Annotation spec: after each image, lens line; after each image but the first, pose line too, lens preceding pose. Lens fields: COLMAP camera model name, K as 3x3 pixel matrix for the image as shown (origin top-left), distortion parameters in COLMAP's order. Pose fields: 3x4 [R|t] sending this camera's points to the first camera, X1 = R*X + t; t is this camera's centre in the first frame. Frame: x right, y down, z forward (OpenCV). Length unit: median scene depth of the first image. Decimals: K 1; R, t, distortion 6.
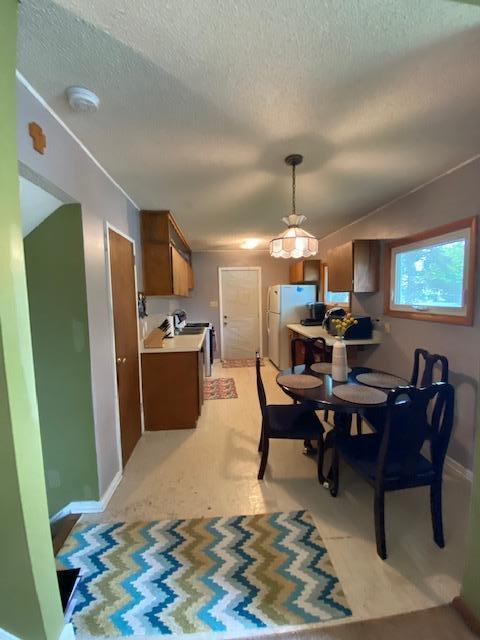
lens RADIAL K [[259.3, 0, 239.1], [0, 259.3, 316.6], [0, 0, 1]] dist [0.001654, -0.000275]
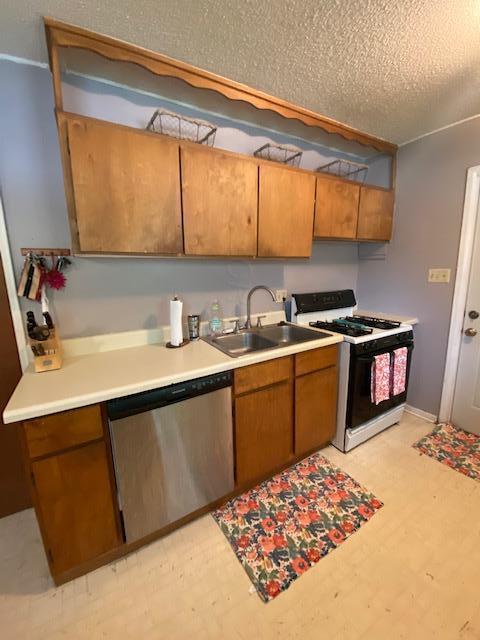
lens RADIAL K [[259.3, 0, 239.1], [0, 259.3, 316.6], [0, 0, 1]] dist [0.001654, -0.000275]
pose [[0.430499, 0.168450, -0.886733, 0.252672], [-0.051317, 0.985409, 0.162281, -0.074137], [0.901131, -0.024358, 0.432862, 1.150536]]
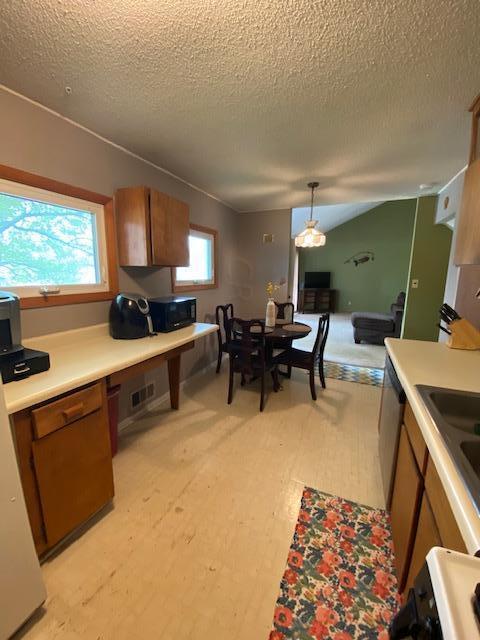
lens RADIAL K [[259.3, 0, 239.1], [0, 259.3, 316.6], [0, 0, 1]] dist [0.001654, -0.000275]
pose [[-0.877094, -0.069947, 0.475198, -0.138406], [0.048554, 0.971360, 0.232599, -0.141402], [-0.477857, 0.227084, -0.848578, 1.870884]]
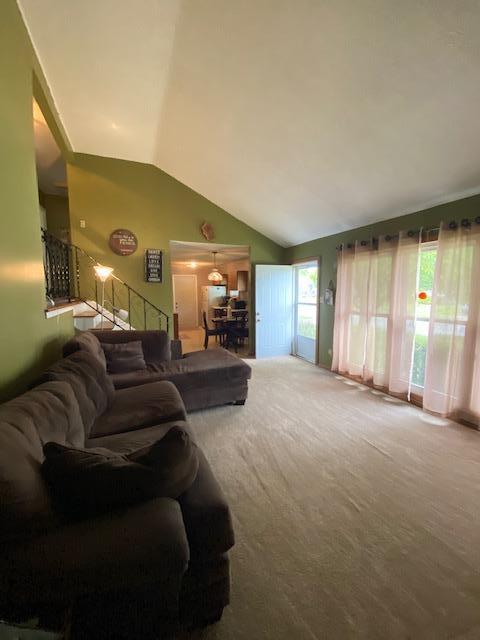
lens RADIAL K [[259.3, 0, 239.1], [0, 259.3, 316.6], [0, 0, 1]] dist [0.001654, -0.000275]
pose [[0.955317, -0.018417, 0.295010, -0.341591], [0.012753, 0.999696, 0.021115, 0.117754], [-0.295309, -0.016410, 0.955261, -1.599581]]
